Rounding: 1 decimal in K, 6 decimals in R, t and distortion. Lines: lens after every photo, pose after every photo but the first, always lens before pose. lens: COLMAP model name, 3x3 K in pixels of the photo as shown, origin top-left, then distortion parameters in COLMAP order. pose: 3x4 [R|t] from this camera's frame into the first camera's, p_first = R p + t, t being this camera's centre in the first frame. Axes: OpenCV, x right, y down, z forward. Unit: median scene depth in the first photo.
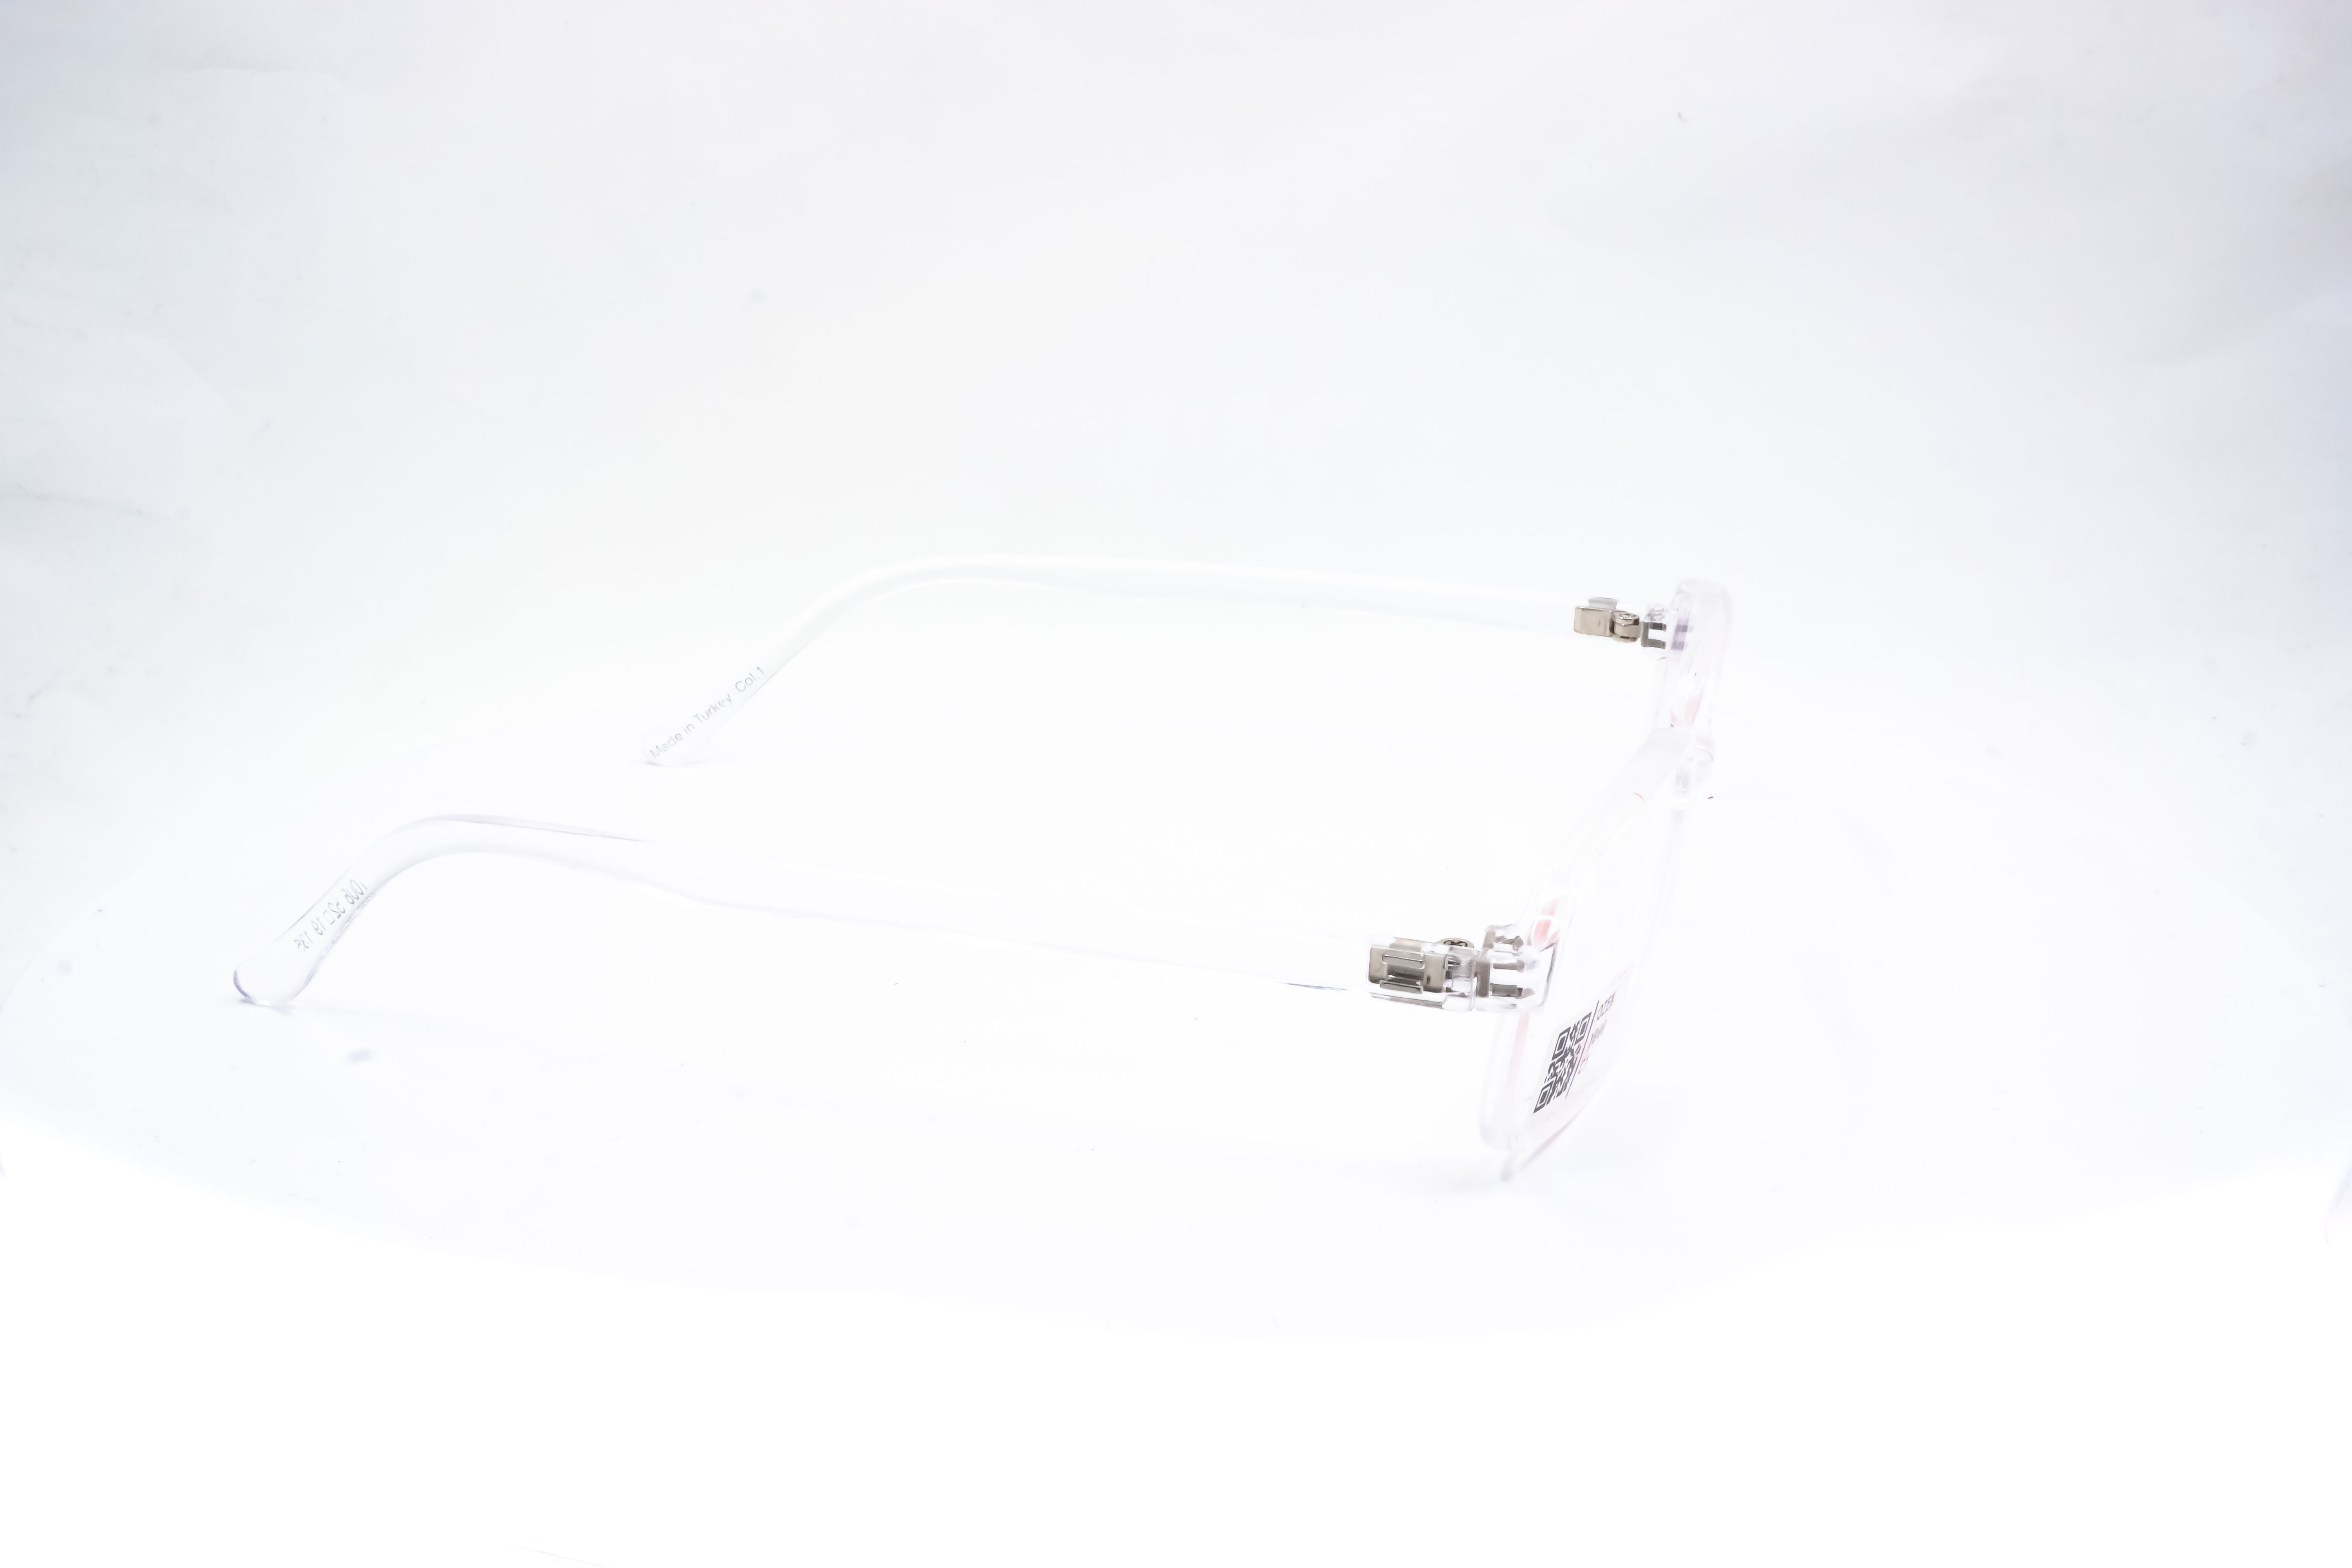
lens RADIAL K [[2829.7, 0, 1184.3], [0, 2829.7, 802.0], [0, 0, 1]] dist [-0.006545, 0.000000]
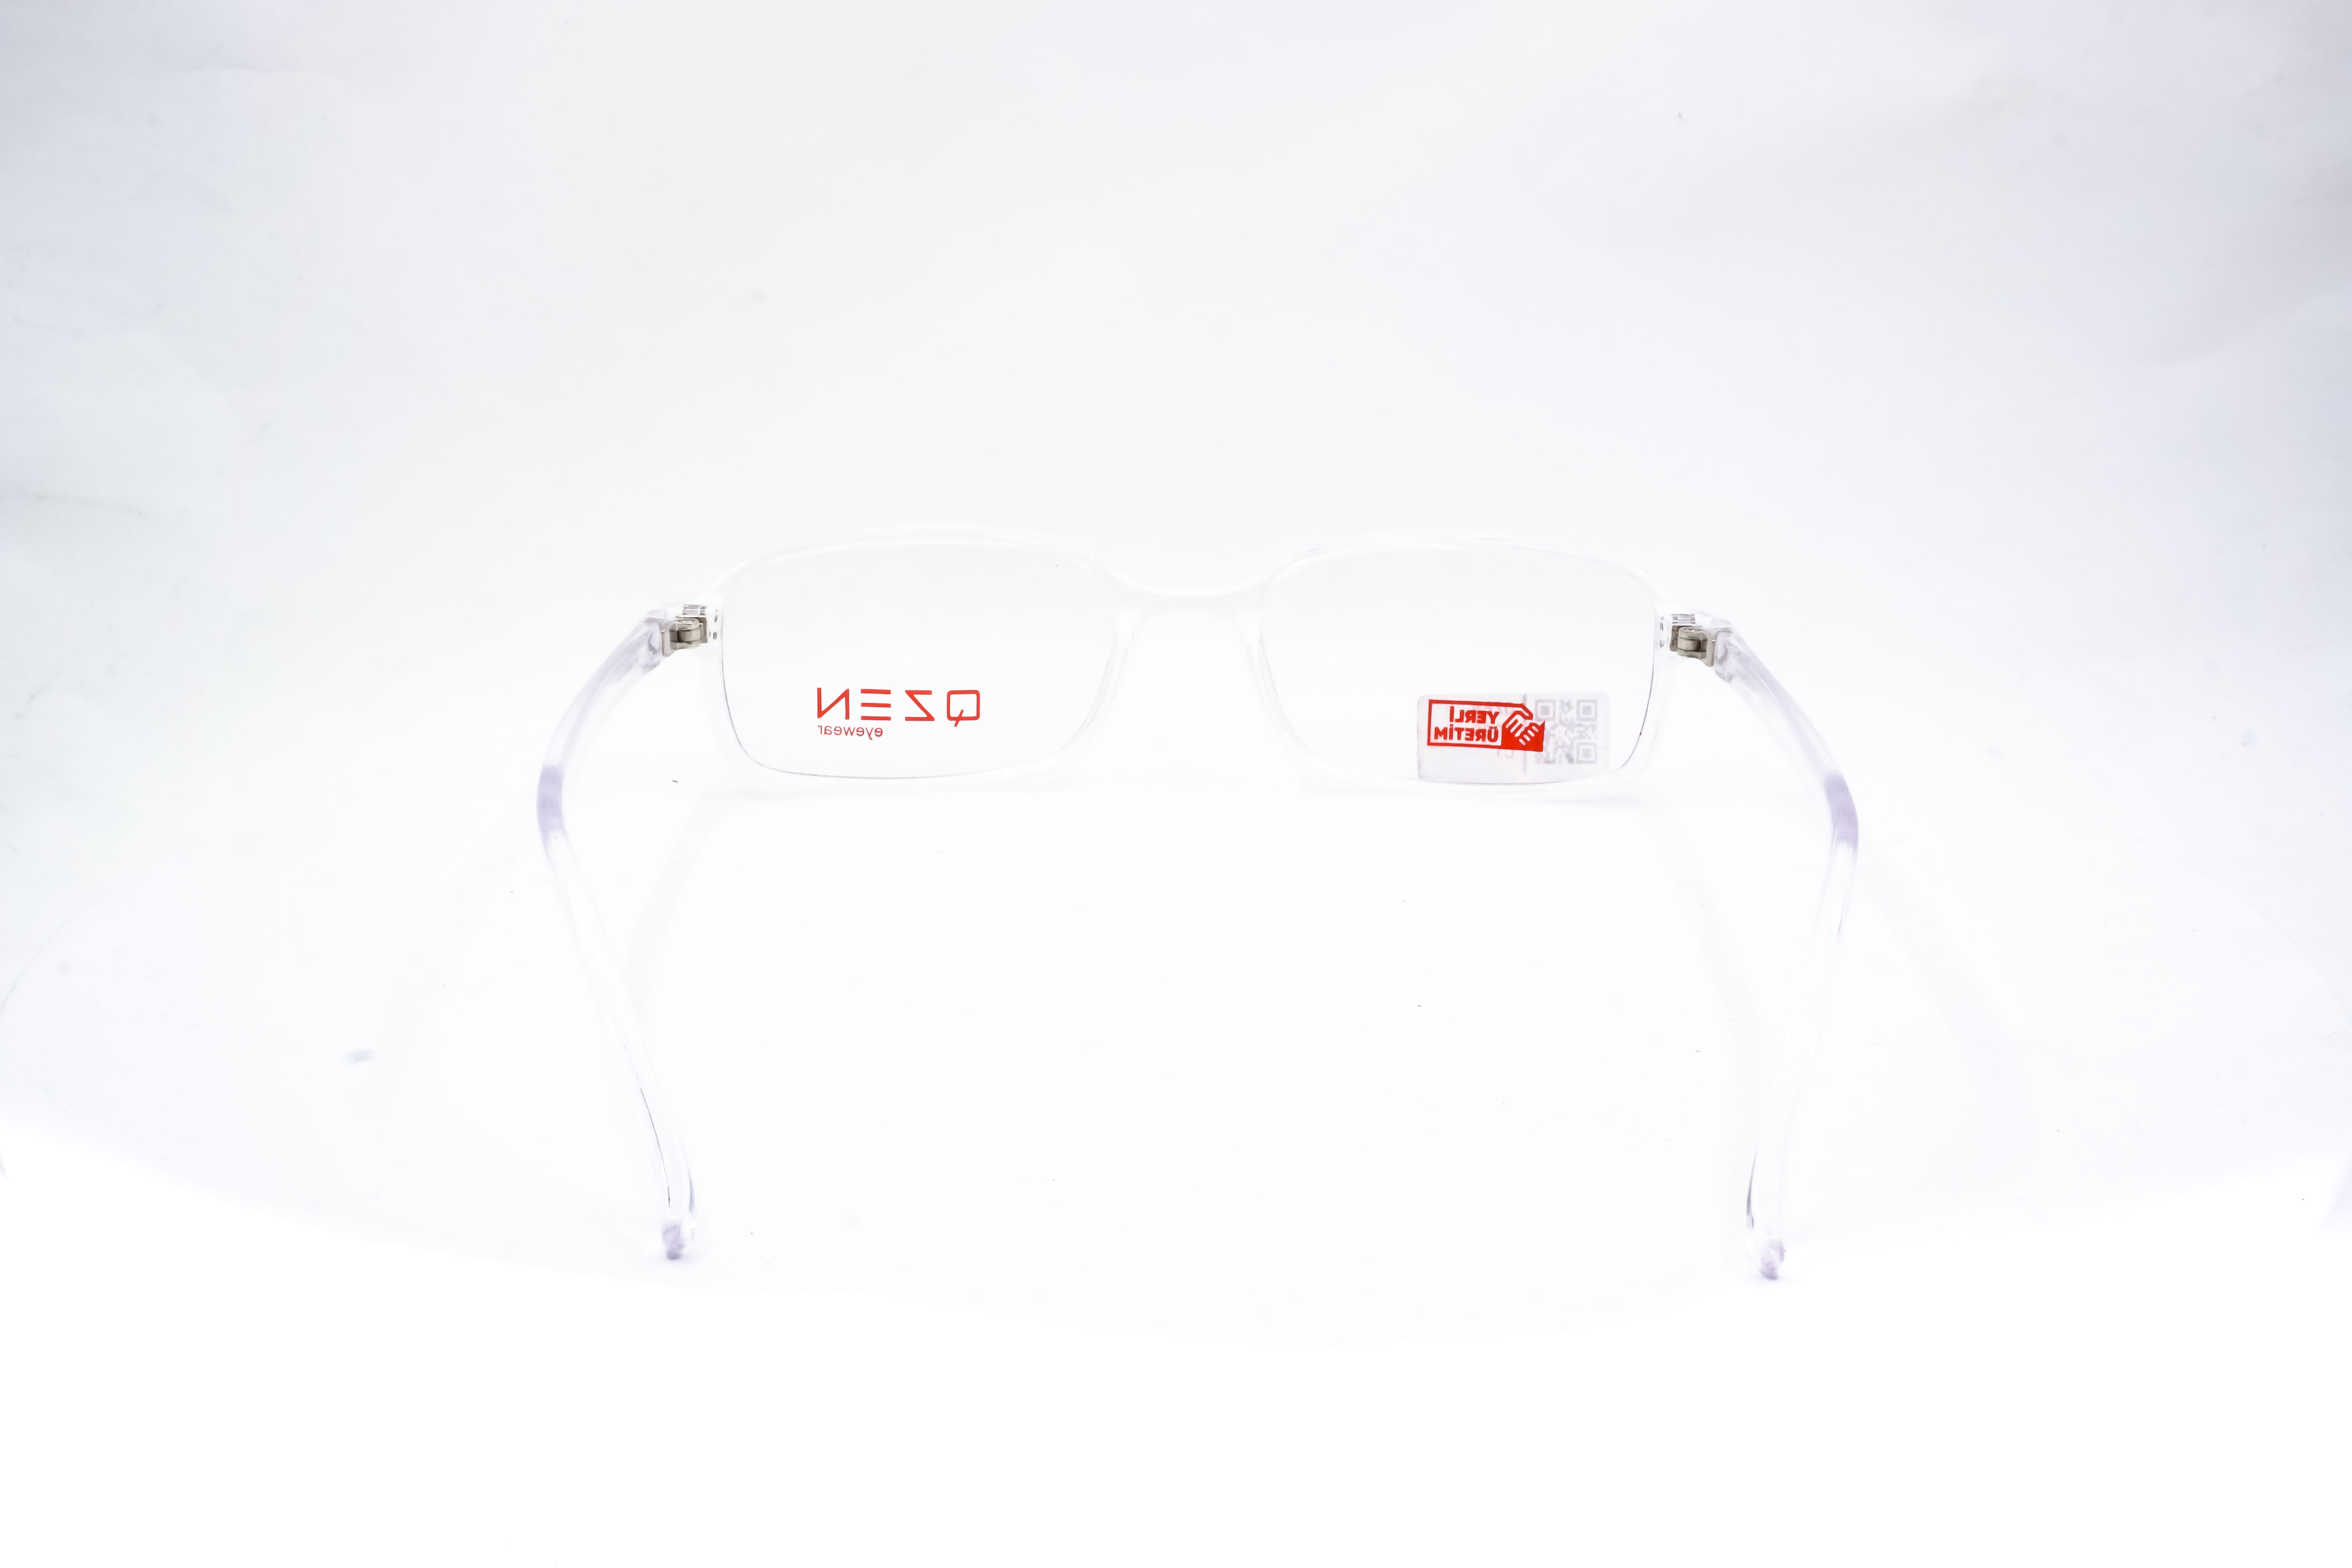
lens RADIAL K [[2829.7, 0, 1179.1], [0, 2829.7, 776.5], [0, 0, 1]] dist [-0.006545, 0.000000]
pose [[-0.261845, -0.282520, 0.922833, -0.987312], [0.278024, 0.893578, 0.352450, -0.384621], [-0.924197, 0.348857, -0.155432, 1.227432]]
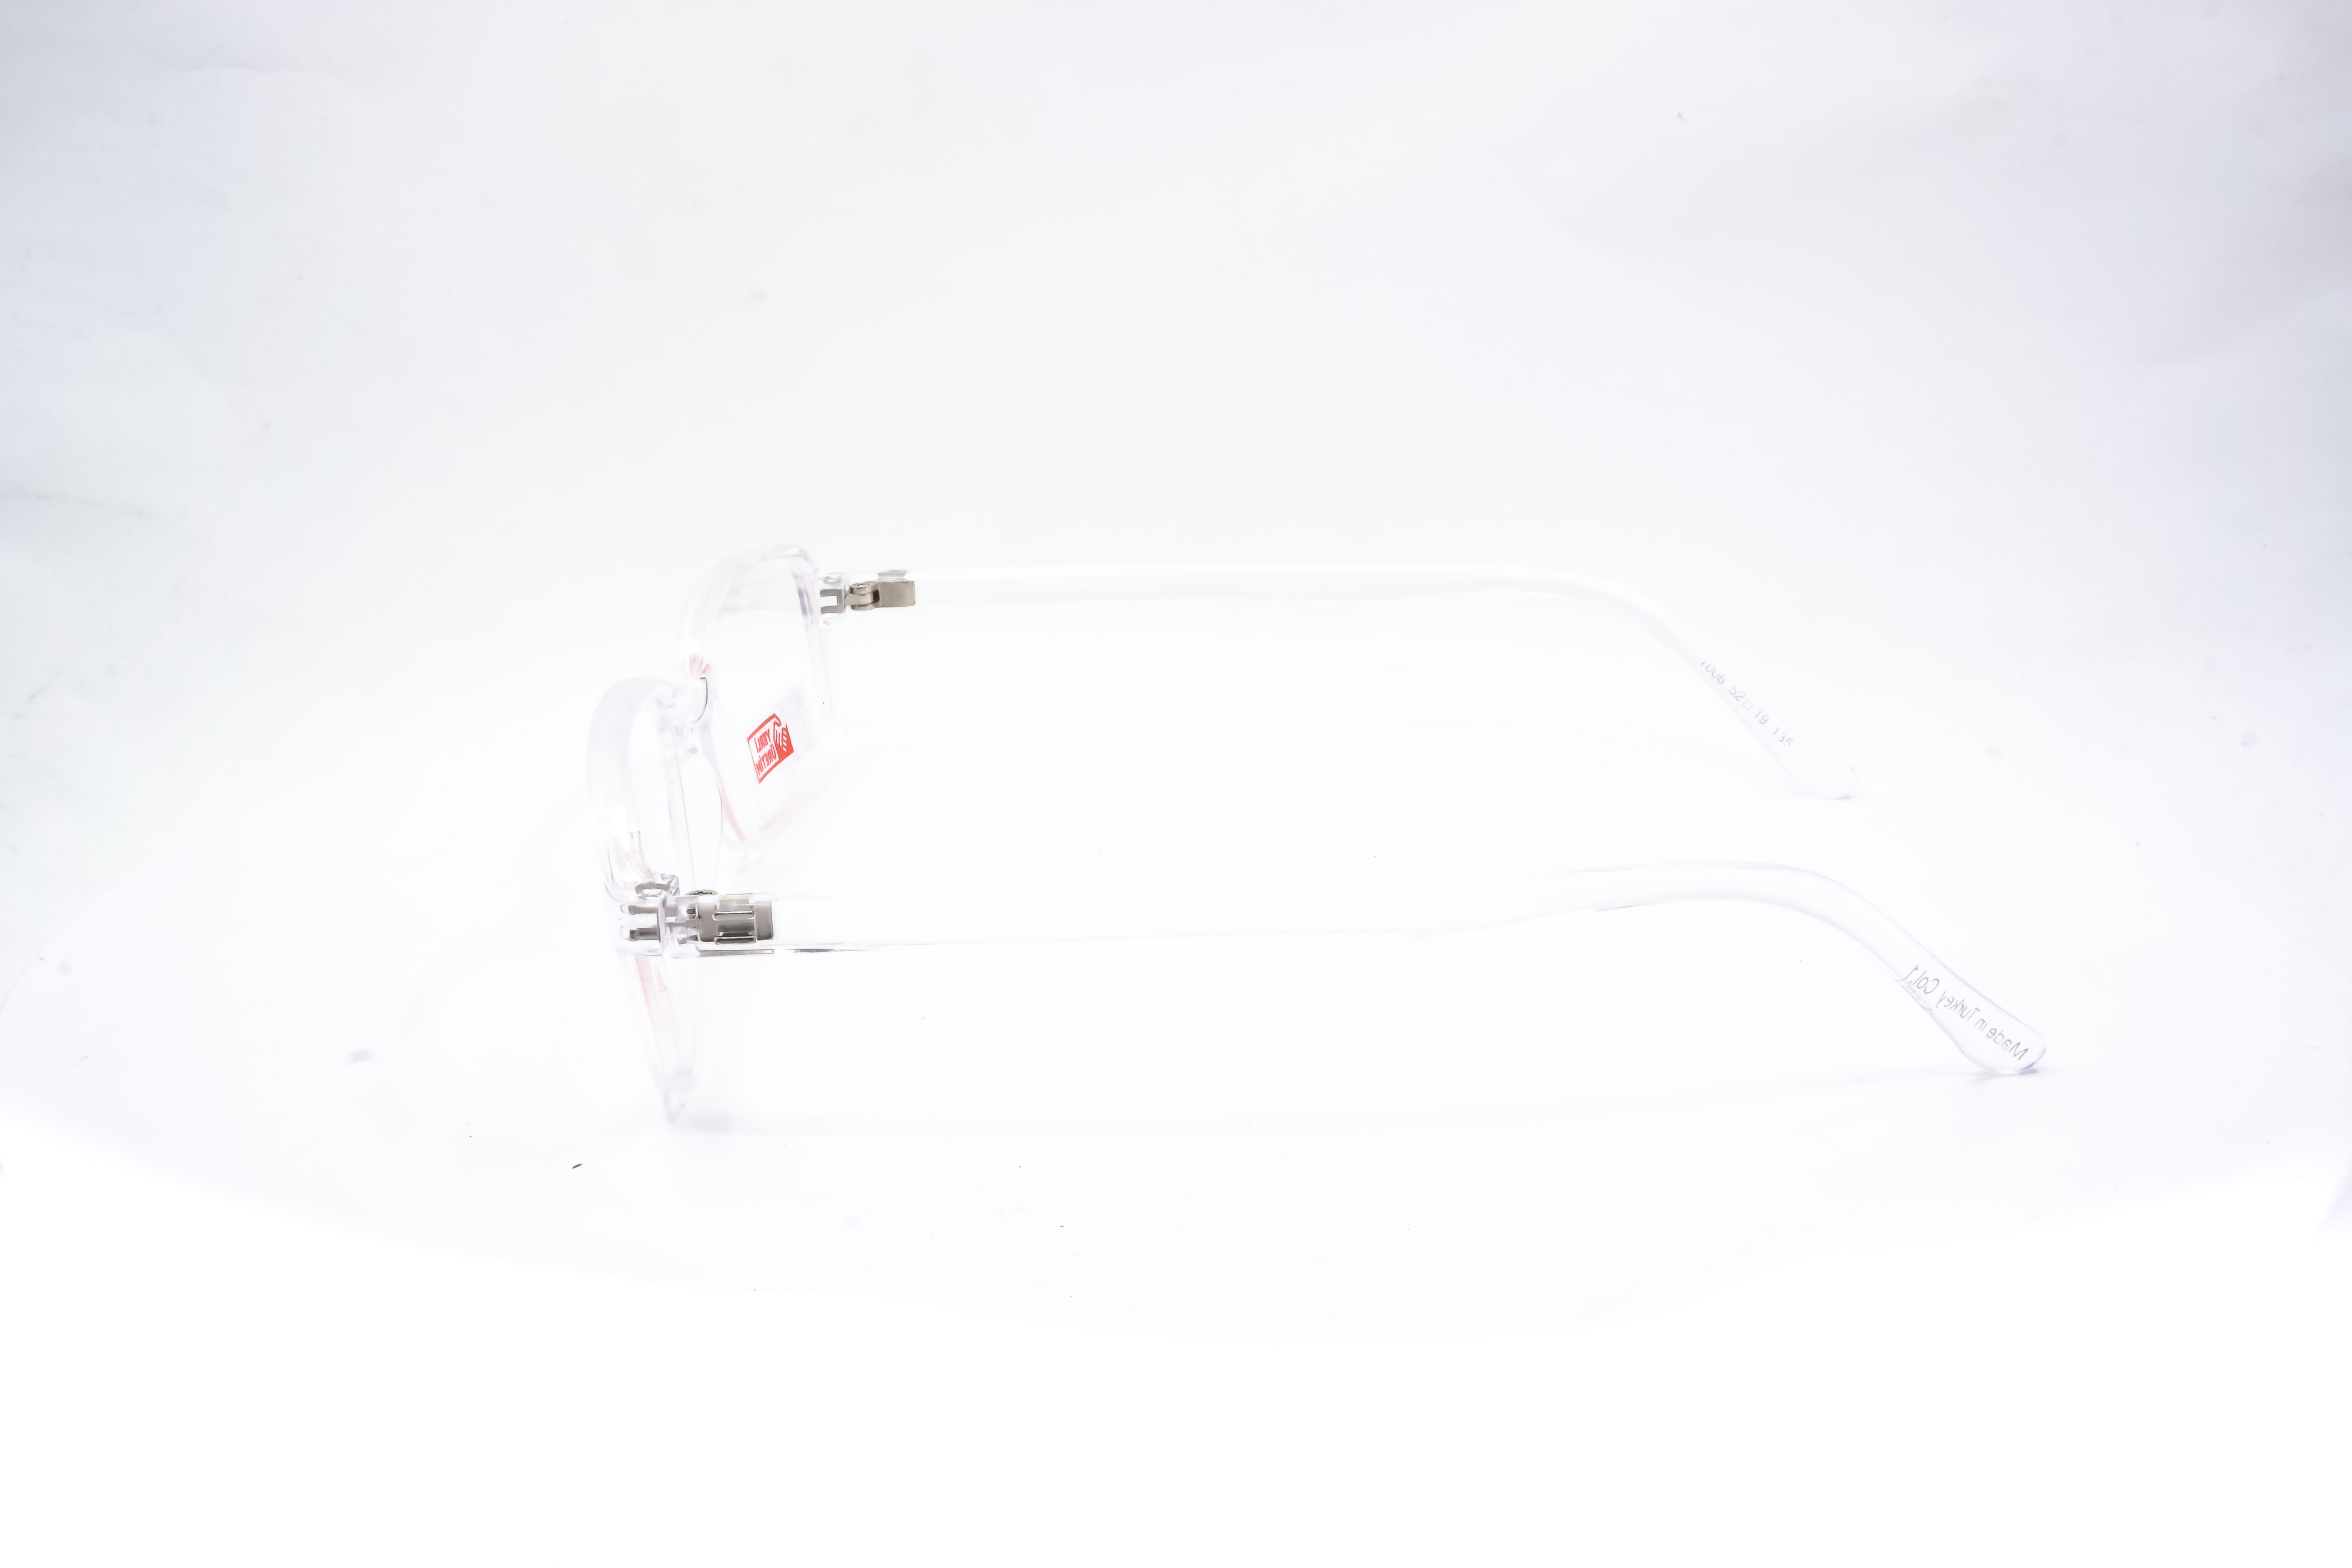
lens RADIAL K [[2829.7, 0, 1173.9], [0, 2829.7, 798.8], [0, 0, 1]] dist [-0.006545, 0.000000]
pose [[-0.961600, 0.067749, -0.265962, 0.281416], [-0.093350, 0.830540, 0.549081, -0.587287], [0.258091, 0.552824, -0.792323, 1.910835]]
